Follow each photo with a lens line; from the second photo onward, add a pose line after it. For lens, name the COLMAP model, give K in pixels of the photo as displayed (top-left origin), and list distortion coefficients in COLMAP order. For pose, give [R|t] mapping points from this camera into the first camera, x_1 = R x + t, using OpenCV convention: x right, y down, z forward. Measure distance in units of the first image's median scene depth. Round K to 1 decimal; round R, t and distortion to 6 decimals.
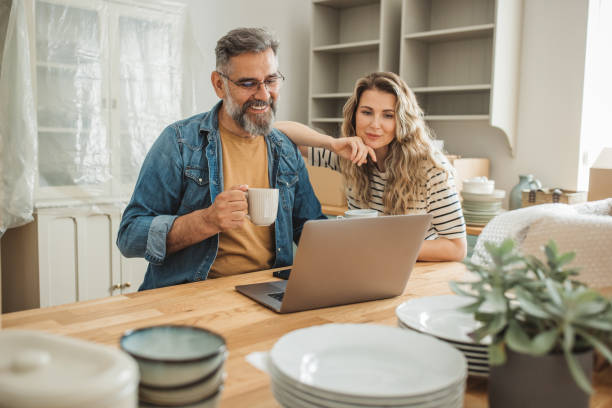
lens RADIAL K [[600.6, 0, 301.5], [0, 600.6, 202.0], [0, 0, 1]] dist [-0.013412, -0.007858]
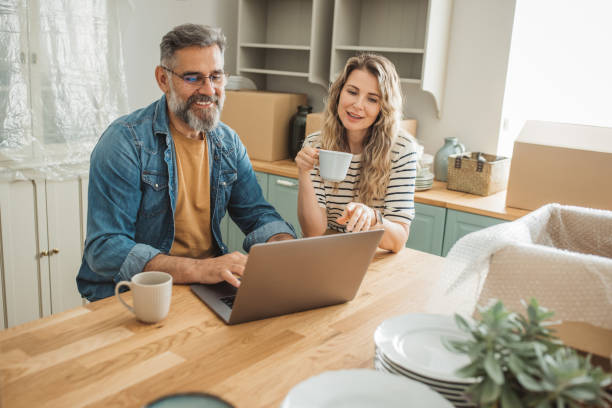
lens RADIAL K [[598.3, 0, 306.3], [0, 598.3, 201.9], [0, 0, 1]] dist [-0.006693, -0.010284]
pose [[0.986352, -0.001219, 0.164648, -0.055109], [-0.020730, 0.991096, 0.131527, -0.079707], [-0.163343, -0.133146, 0.977544, 0.009753]]
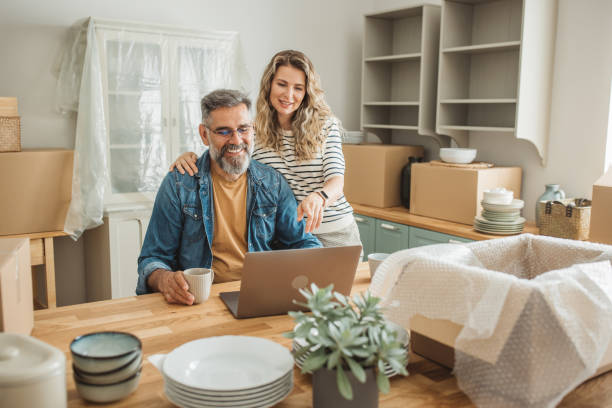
lens RADIAL K [[601.9, 0, 306.2], [0, 601.9, 203.8], [0, 0, 1]] dist [-0.003372, -0.006681]
pose [[0.982975, 0.019954, -0.182655, 0.172590], [-0.012231, 0.998987, 0.043311, -0.061888], [0.183334, -0.040339, 0.982223, -0.129042]]
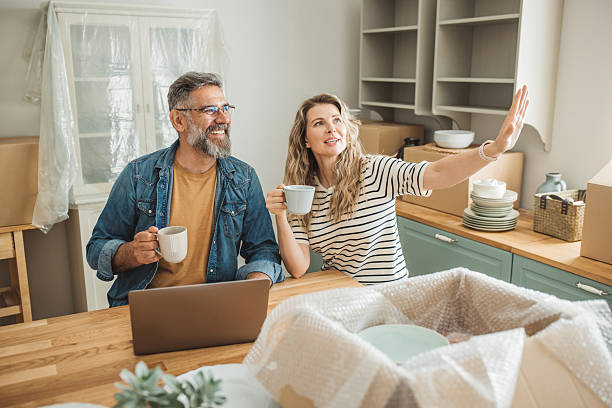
lens RADIAL K [[589.1, 0, 304.1], [0, 589.1, 206.8], [0, 0, 1]] dist [-0.000780, -0.016081]
pose [[0.962272, 0.040508, -0.269059, 0.294531], [-0.006525, 0.992007, 0.126014, -0.129108], [0.272013, -0.119504, 0.954844, -0.001167]]
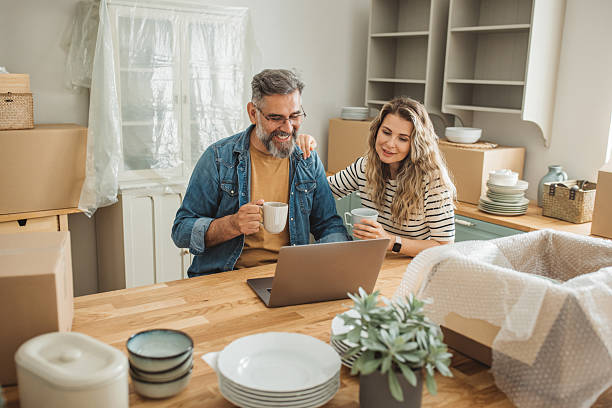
lens RADIAL K [[595.2, 0, 308.2], [0, 595.2, 205.4], [0, 0, 1]] dist [-0.001689, -0.006085]
pose [[0.987226, 0.042351, -0.153596, 0.124332], [-0.025384, 0.993520, 0.110790, -0.098064], [0.157293, -0.105476, 0.981903, -0.145776]]
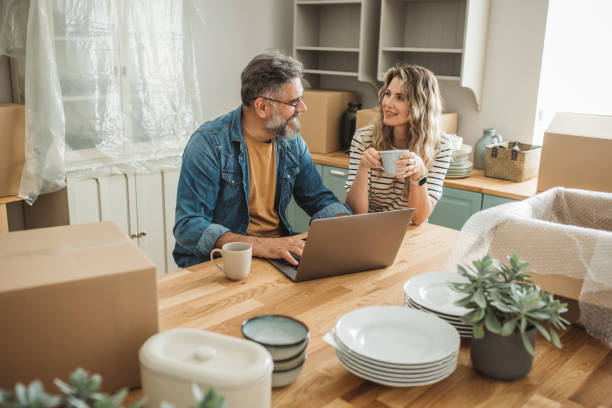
lens RADIAL K [[601.9, 0, 306.2], [0, 601.9, 203.8], [0, 0, 1]] dist [-0.003372, -0.006681]
pose [[0.997070, -0.015048, 0.074994, -0.073164], [0.003432, 0.988271, 0.152669, -0.096832], [-0.076412, -0.151964, 0.985428, -0.146411]]
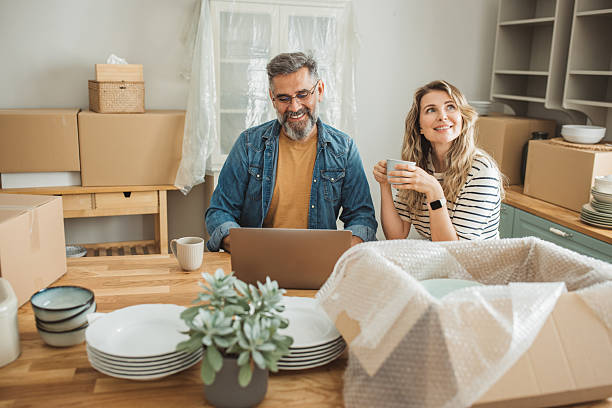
lens RADIAL K [[590.9, 0, 306.1], [0, 590.9, 204.1], [0, 0, 1]] dist [-0.000282, -0.013746]
pose [[0.863567, 0.117651, -0.490316, 0.377241], [-0.061399, 0.989698, 0.129337, -0.096335], [0.500482, -0.081586, 0.861894, -0.044406]]
